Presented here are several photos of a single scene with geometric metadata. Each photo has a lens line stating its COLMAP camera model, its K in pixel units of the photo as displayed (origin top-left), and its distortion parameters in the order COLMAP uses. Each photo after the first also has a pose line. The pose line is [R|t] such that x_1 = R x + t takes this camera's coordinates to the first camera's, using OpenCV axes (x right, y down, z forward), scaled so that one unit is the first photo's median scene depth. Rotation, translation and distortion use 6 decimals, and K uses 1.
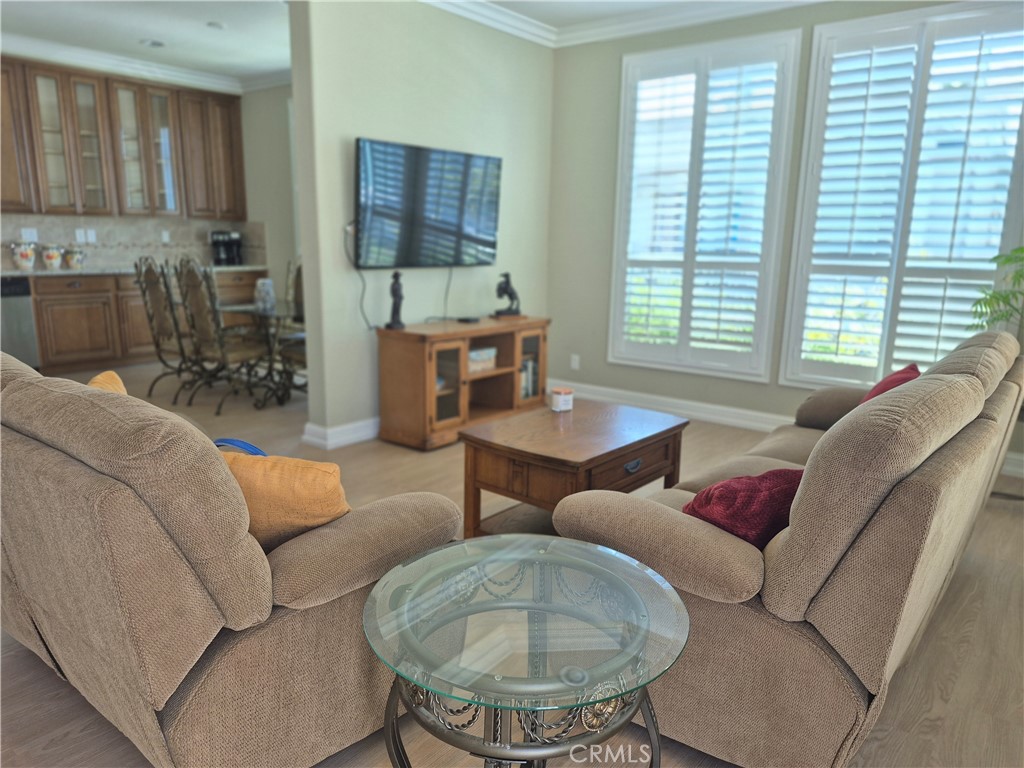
lens RADIAL K [[696.3, 0, 507.8], [0, 696.3, 385.2], [0, 0, 1]] dist [0.000501, -0.001763]
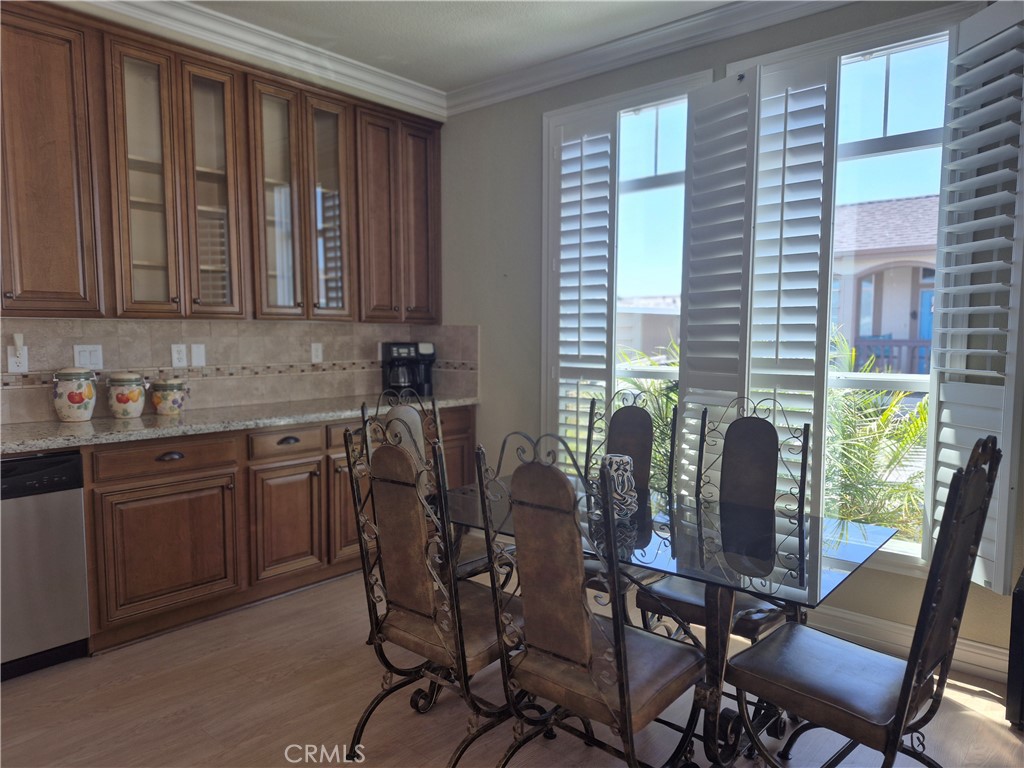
lens RADIAL K [[696.3, 0, 516.4], [0, 696.3, 390.7], [0, 0, 1]] dist [0.000501, -0.001763]
pose [[0.999171, -0.014627, -0.037993, -0.339124], [0.009508, 0.991262, -0.131563, -0.116429], [0.039585, 0.131093, 0.990579, 0.487437]]
